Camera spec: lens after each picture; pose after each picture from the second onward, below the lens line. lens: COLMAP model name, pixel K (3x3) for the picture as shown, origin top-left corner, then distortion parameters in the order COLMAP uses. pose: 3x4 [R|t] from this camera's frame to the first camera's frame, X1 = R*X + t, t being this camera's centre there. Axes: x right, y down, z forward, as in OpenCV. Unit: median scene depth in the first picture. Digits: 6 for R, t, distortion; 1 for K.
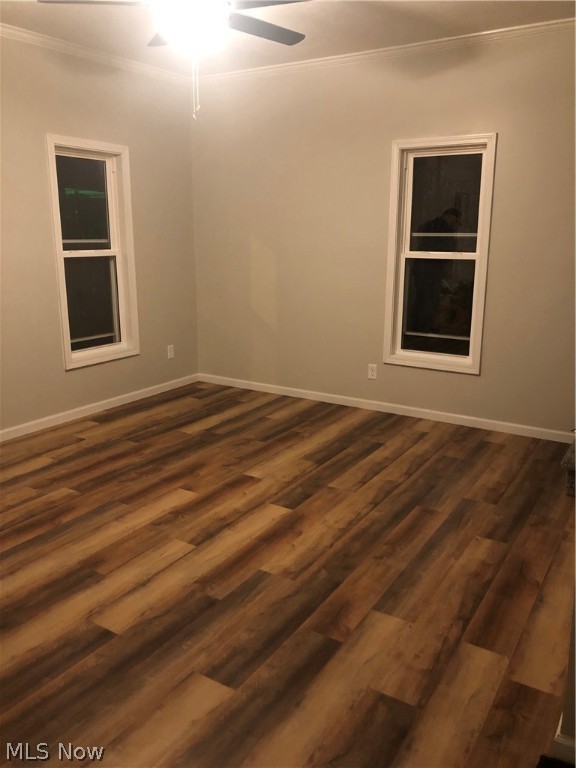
lens RADIAL K [[632.1, 0, 288.0], [0, 632.1, 384.0], [0, 0, 1]] dist [0.016924, -0.003445]
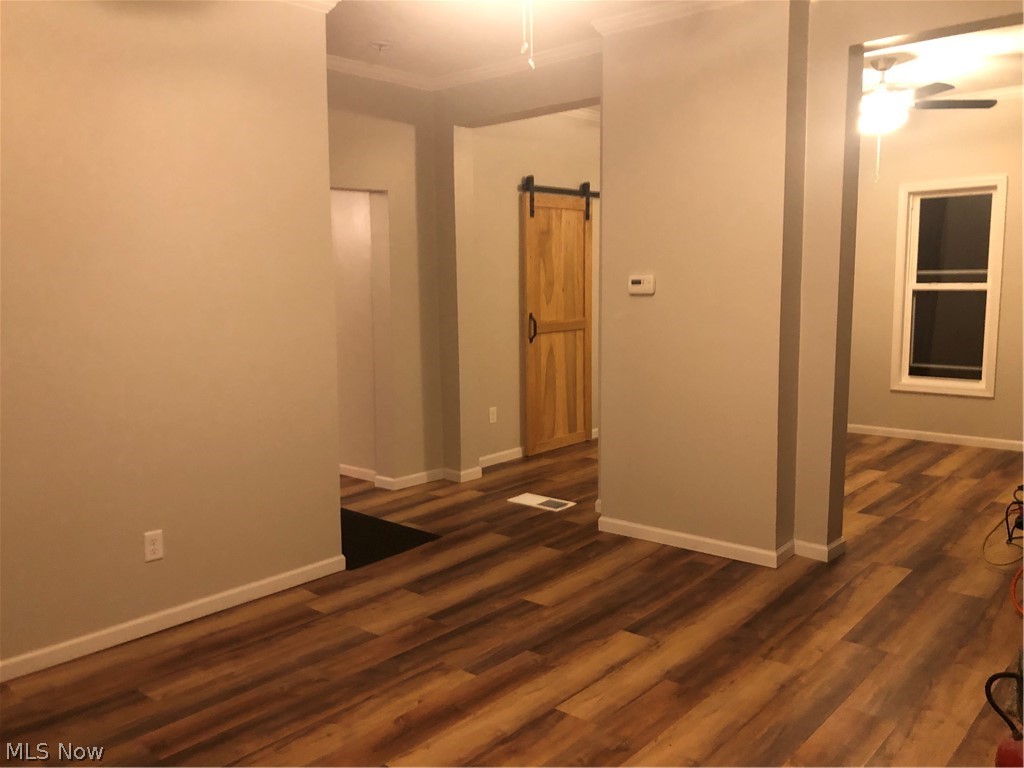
lens RADIAL K [[842.8, 0, 512.0], [0, 842.8, 384.0], [0, 0, 1]] dist [0.016924, -0.003445]
pose [[-0.985937, -0.010117, 0.166813, -0.277062], [0.050403, 0.933685, 0.354530, -0.457545], [-0.159338, 0.357952, -0.920044, 1.924991]]
